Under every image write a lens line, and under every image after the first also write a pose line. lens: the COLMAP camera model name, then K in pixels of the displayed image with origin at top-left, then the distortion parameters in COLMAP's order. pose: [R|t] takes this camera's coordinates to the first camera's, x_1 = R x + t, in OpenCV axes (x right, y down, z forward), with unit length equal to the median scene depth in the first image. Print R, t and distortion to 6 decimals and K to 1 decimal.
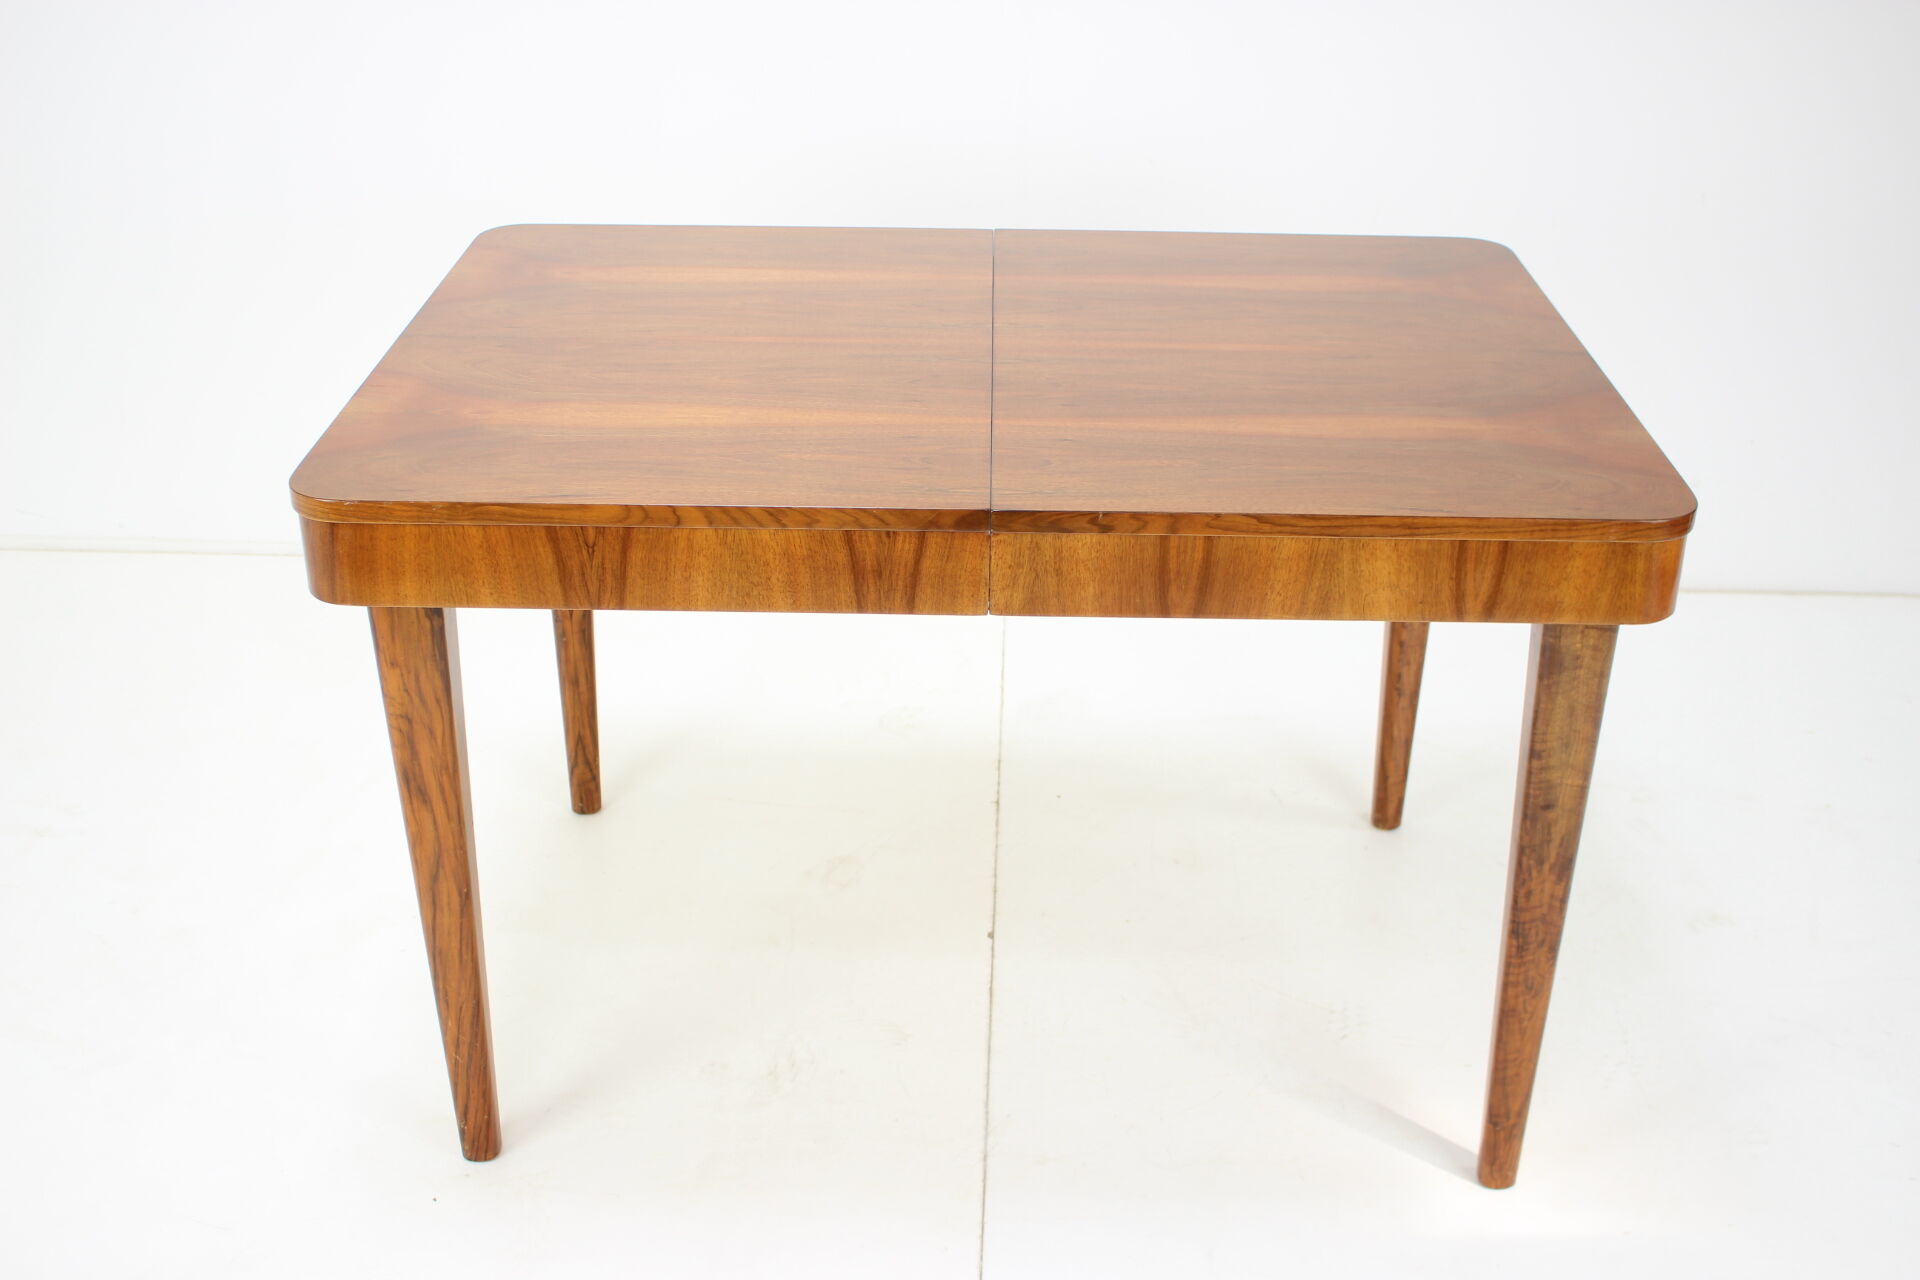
lens RADIAL K [[2201.8, 0, 958.1], [0, 2201.8, 635.7], [0, 0, 1]] dist [-0.078658, 0.000000]
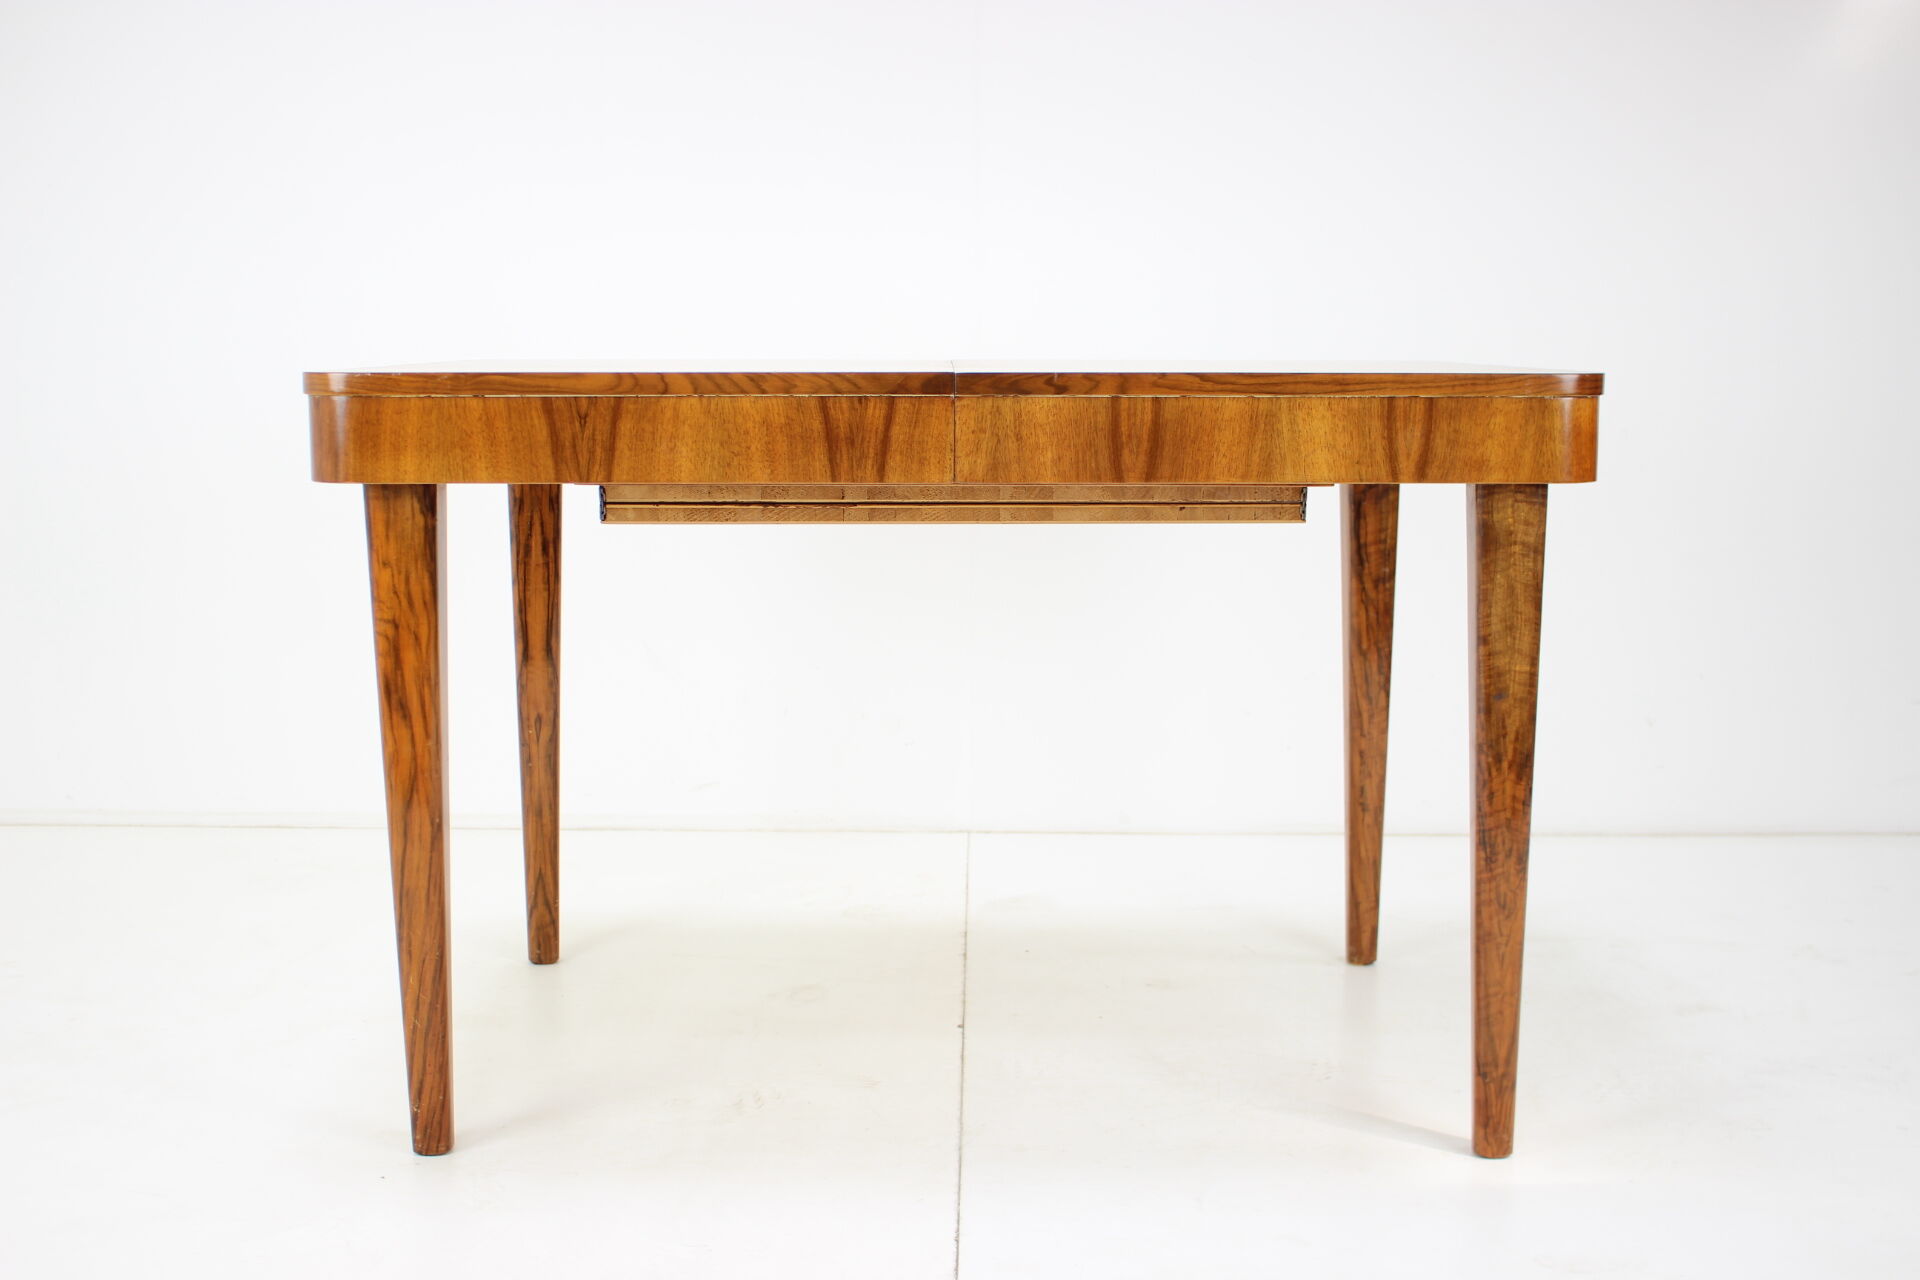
lens RADIAL K [[2360.9, 0, 958.6], [0, 2360.9, 640.2], [0, 0, 1]] dist [-0.059428, 0.000000]
pose [[0.999665, -0.011669, 0.023091, -0.010834], [0.018619, 0.944165, -0.328946, 0.419546], [-0.017963, 0.329266, 0.944066, -0.052062]]
